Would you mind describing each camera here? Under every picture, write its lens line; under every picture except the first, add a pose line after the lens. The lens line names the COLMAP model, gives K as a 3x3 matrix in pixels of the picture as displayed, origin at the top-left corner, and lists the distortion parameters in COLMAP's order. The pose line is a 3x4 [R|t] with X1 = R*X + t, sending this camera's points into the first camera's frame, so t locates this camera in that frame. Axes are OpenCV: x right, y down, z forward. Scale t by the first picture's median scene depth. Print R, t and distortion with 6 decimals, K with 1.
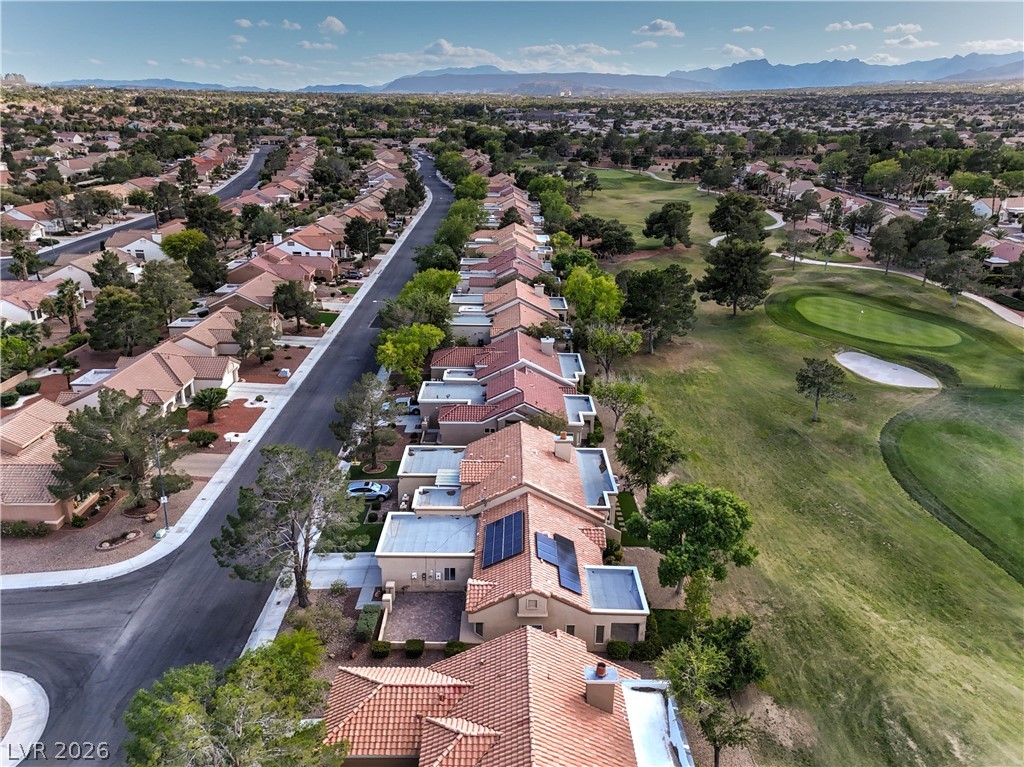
lens RADIAL K [[756.4, 0, 517.7], [0, 756.4, 384.1], [0, 0, 1]] dist [0.099989, -0.059887]
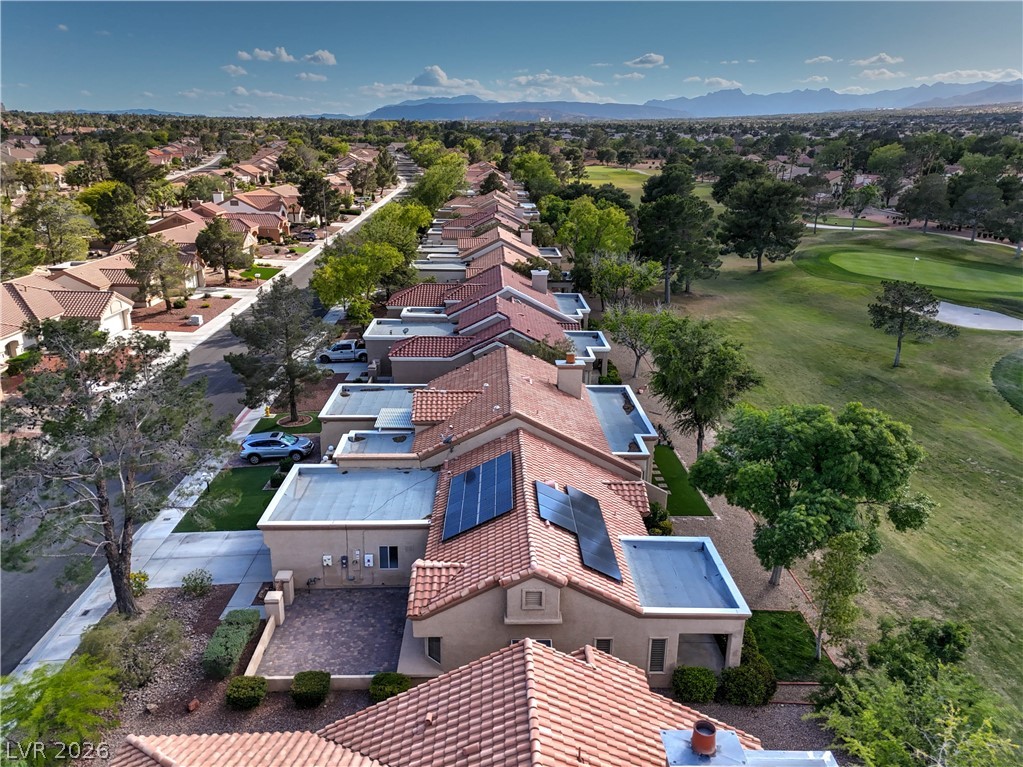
lens RADIAL K [[755.7, 0, 517.2], [0, 755.7, 384.1], [0, 0, 1]] dist [0.099989, -0.059887]
pose [[0.999722, -0.010126, 0.021287, -0.001102], [0.010757, 0.999500, -0.029736, 0.117338], [-0.020975, 0.029957, 0.999331, 0.354451]]
